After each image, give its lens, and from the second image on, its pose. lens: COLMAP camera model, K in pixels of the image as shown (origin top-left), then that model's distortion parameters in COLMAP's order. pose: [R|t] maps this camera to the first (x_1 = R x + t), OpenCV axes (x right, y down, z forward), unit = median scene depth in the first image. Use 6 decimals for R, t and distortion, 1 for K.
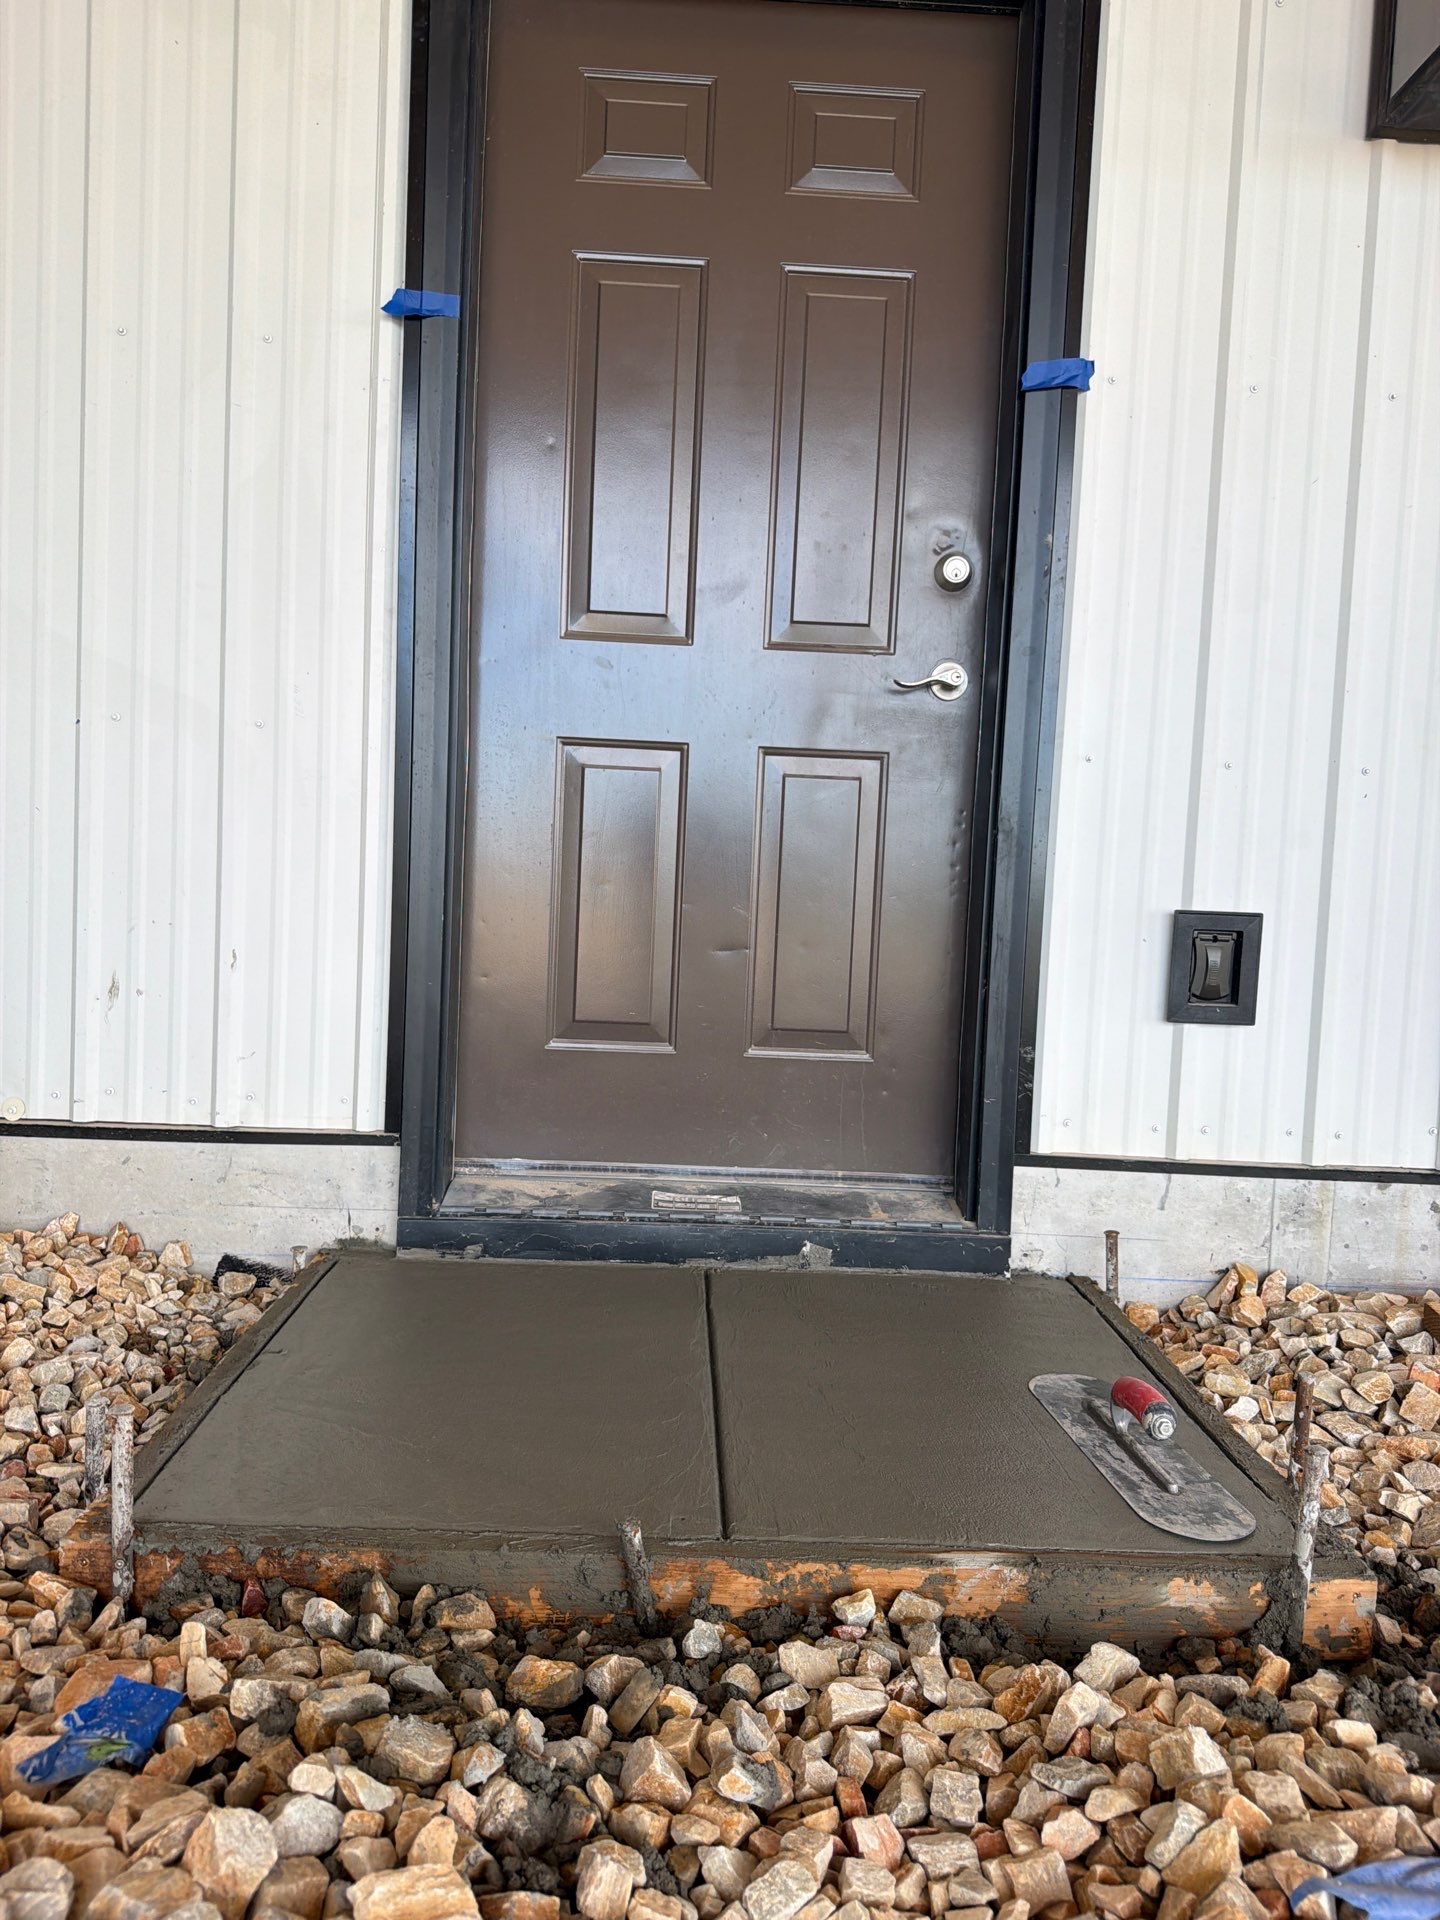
lens RADIAL K [[1526.8, 0, 718.4], [0, 1526.8, 922.2], [0, 0, 1]] dist [0.056906, -0.086528]
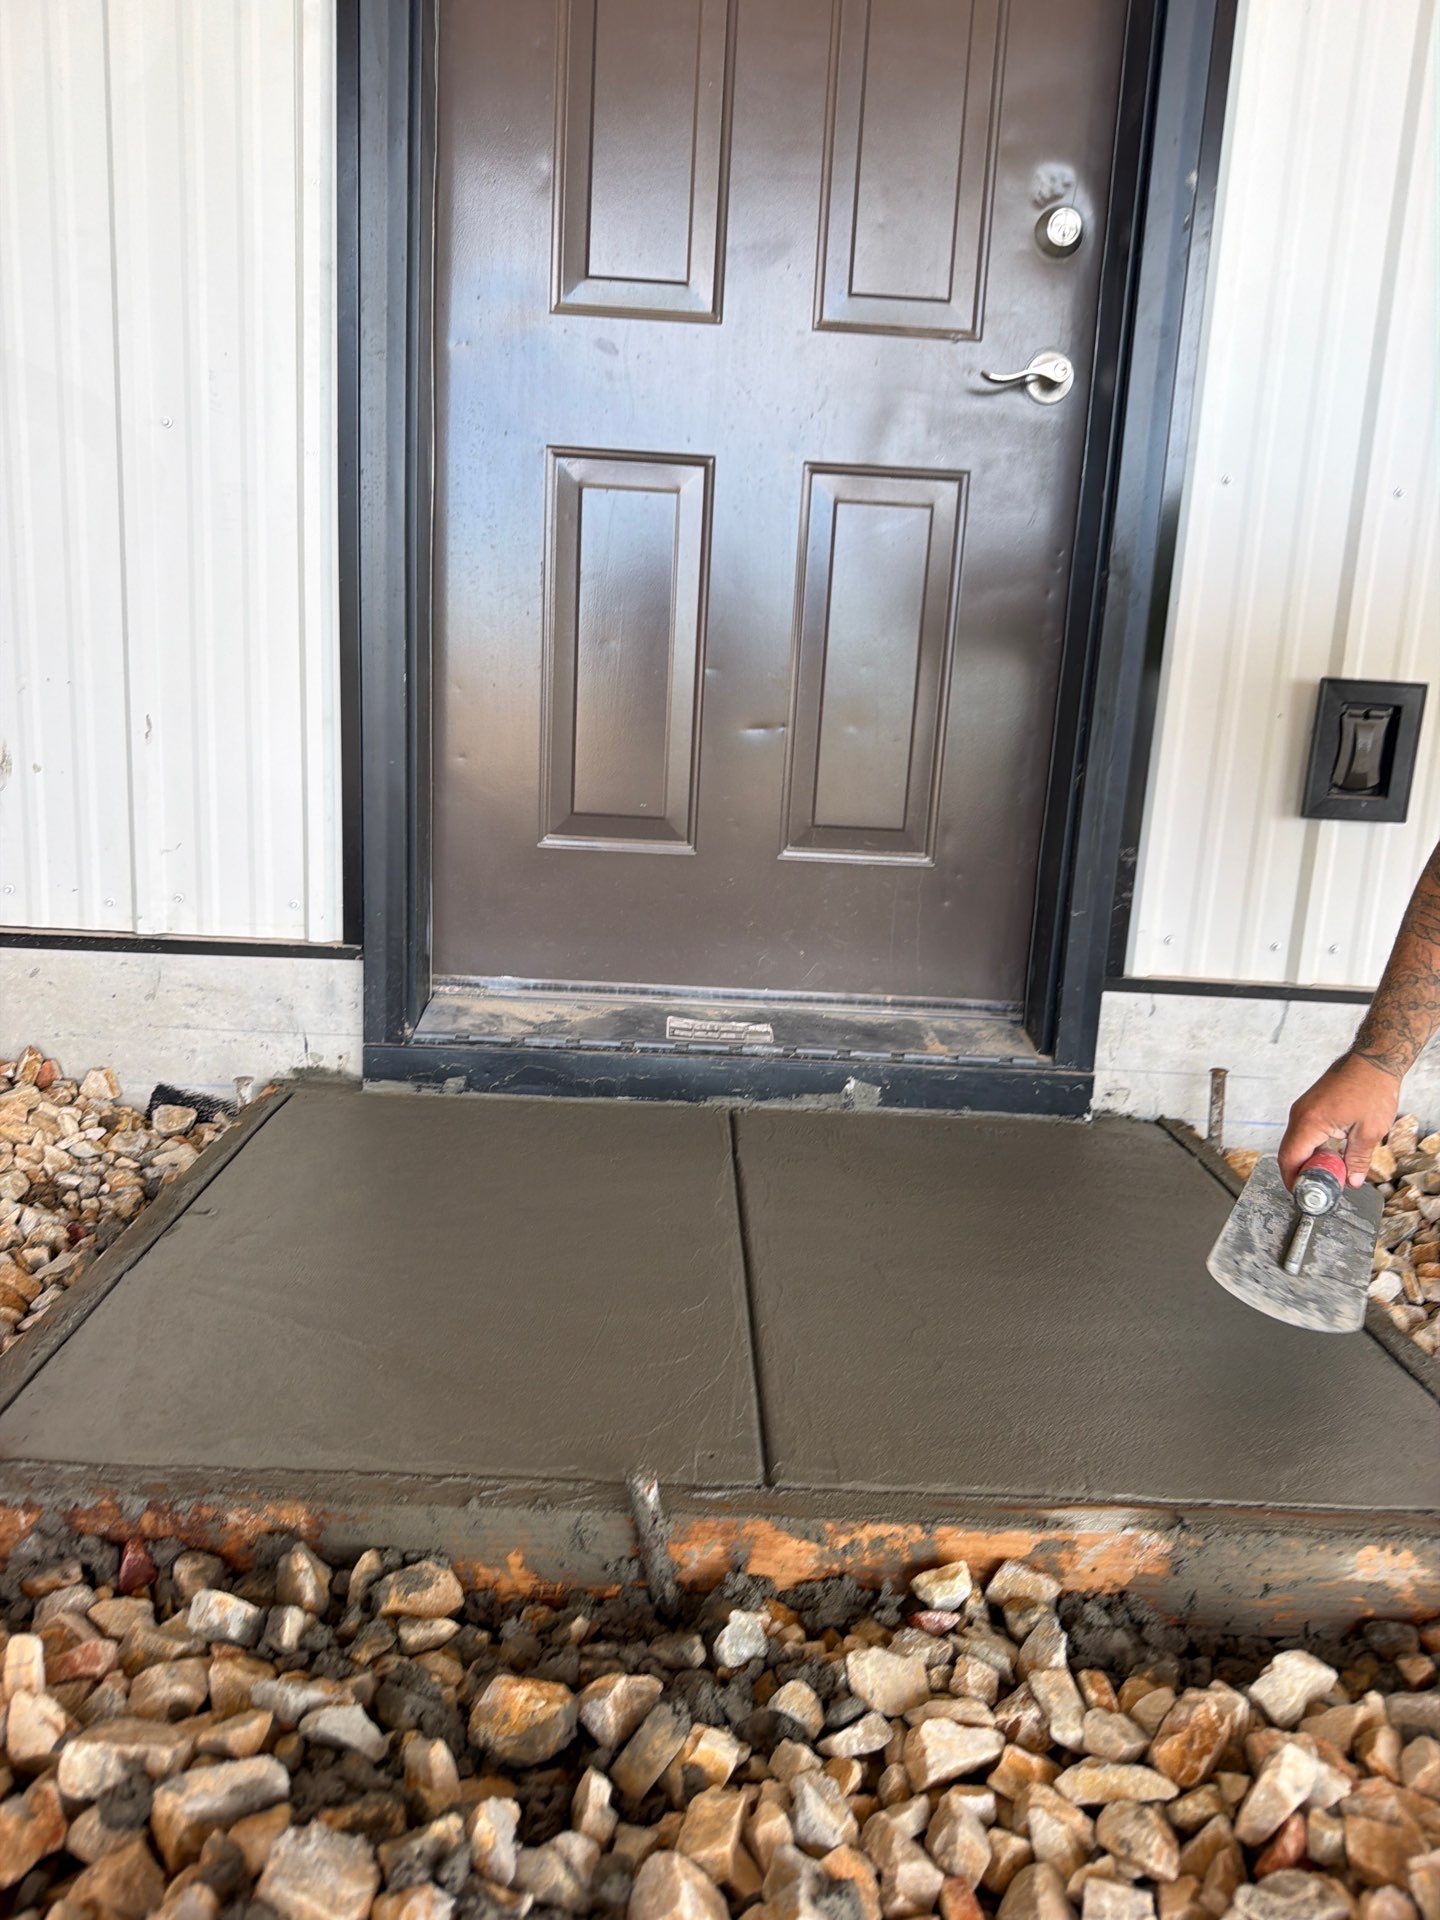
lens RADIAL K [[1482.0, 0, 720.7], [0, 1482.0, 987.5], [0, 0, 1]] dist [0.085404, -0.142773]
pose [[0.999944, 0.010420, -0.001793, -0.015827], [-0.009971, 0.985741, 0.167976, 0.028713], [0.003517, -0.167949, 0.985789, 0.250289]]
